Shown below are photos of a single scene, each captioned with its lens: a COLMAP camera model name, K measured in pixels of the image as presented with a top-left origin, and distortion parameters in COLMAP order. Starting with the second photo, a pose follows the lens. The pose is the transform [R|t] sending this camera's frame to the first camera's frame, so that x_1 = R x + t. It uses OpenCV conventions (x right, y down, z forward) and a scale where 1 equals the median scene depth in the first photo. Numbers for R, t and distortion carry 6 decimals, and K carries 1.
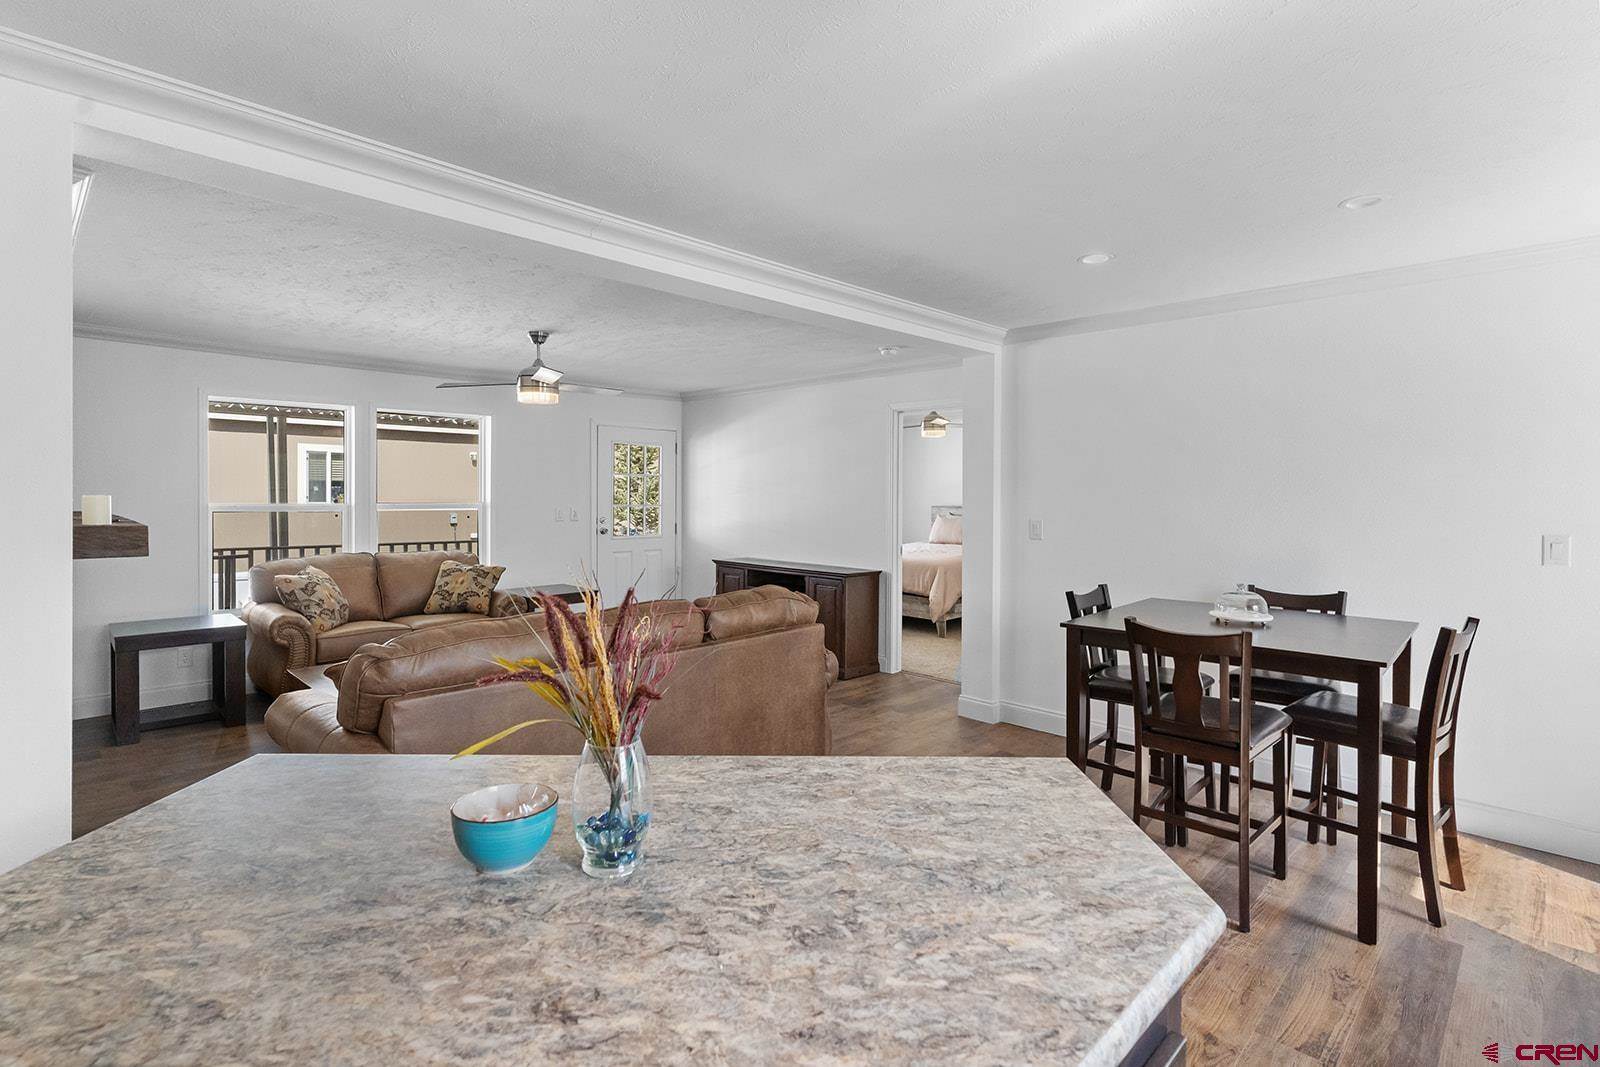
lens RADIAL K [[775.8, 0, 803.4], [0, 775.8, 495.7], [0, 0, 1]] dist [-0.000868, -0.000163]
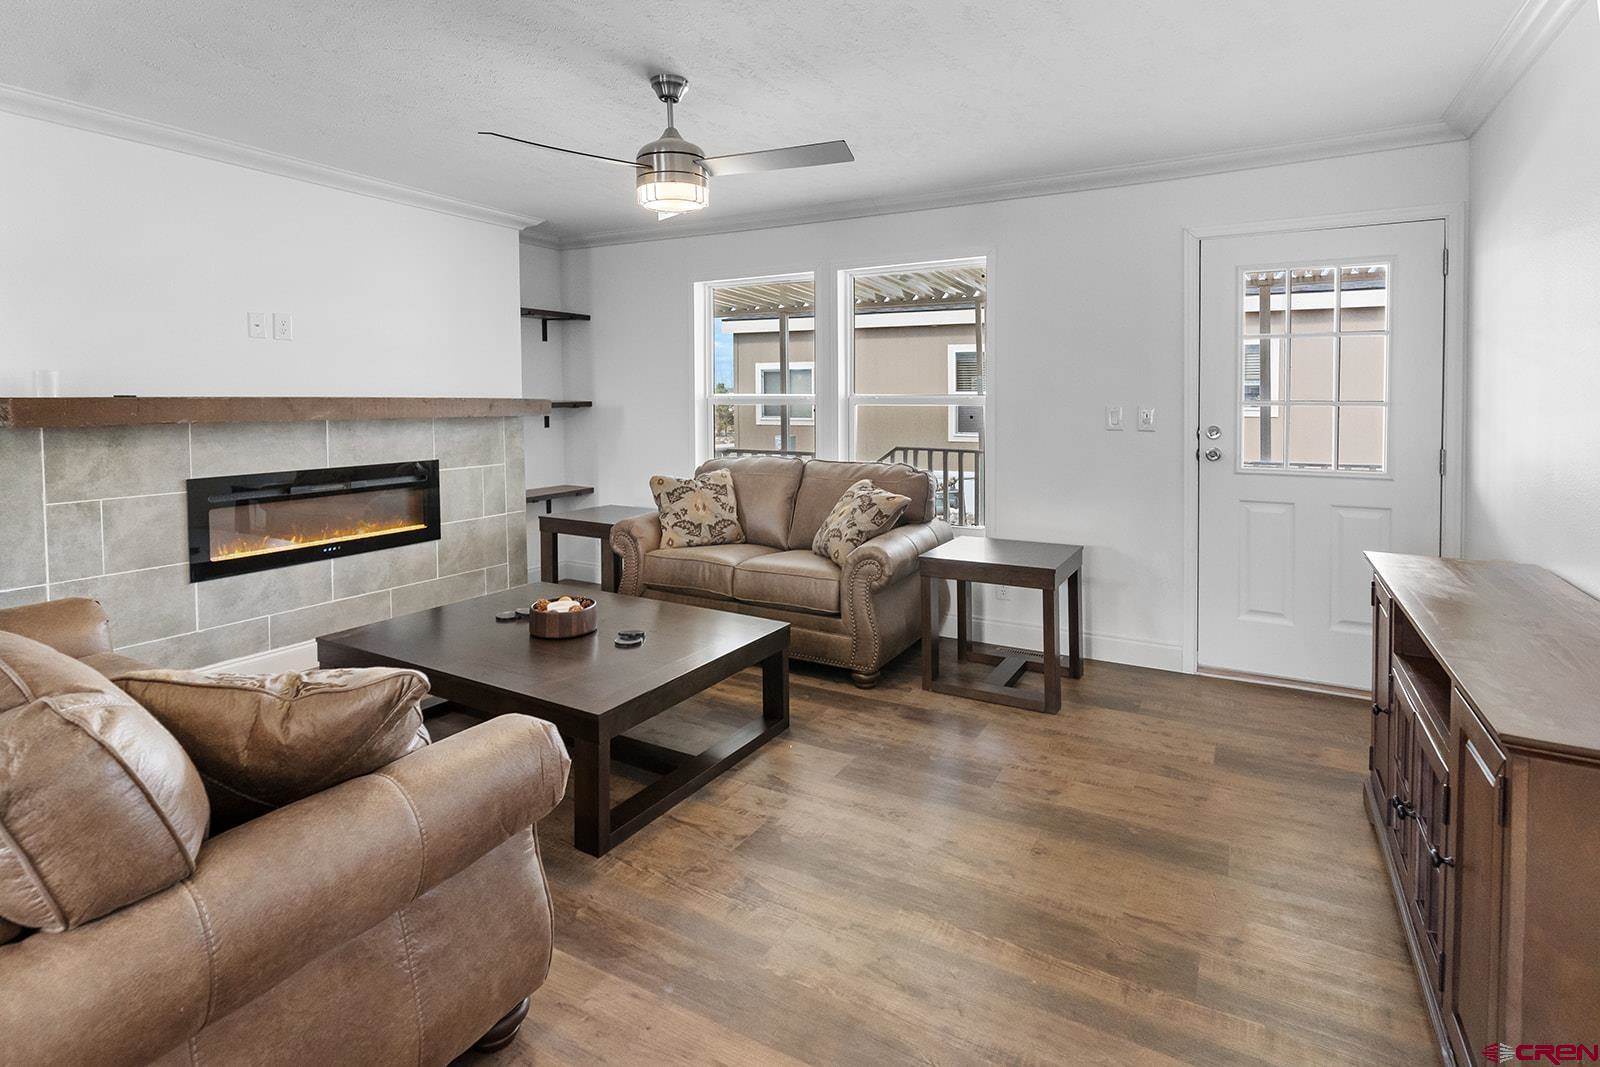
lens RADIAL K [[786.2, 0, 800.0], [0, 786.2, 533.5], [0, 0, 1]] dist [-0.000581, -0.000088]
pose [[0.263385, 0.169875, -0.949616, 1.360048], [-0.005278, 0.984613, 0.174672, 0.060674], [0.964676, -0.040994, 0.260228, 4.982454]]
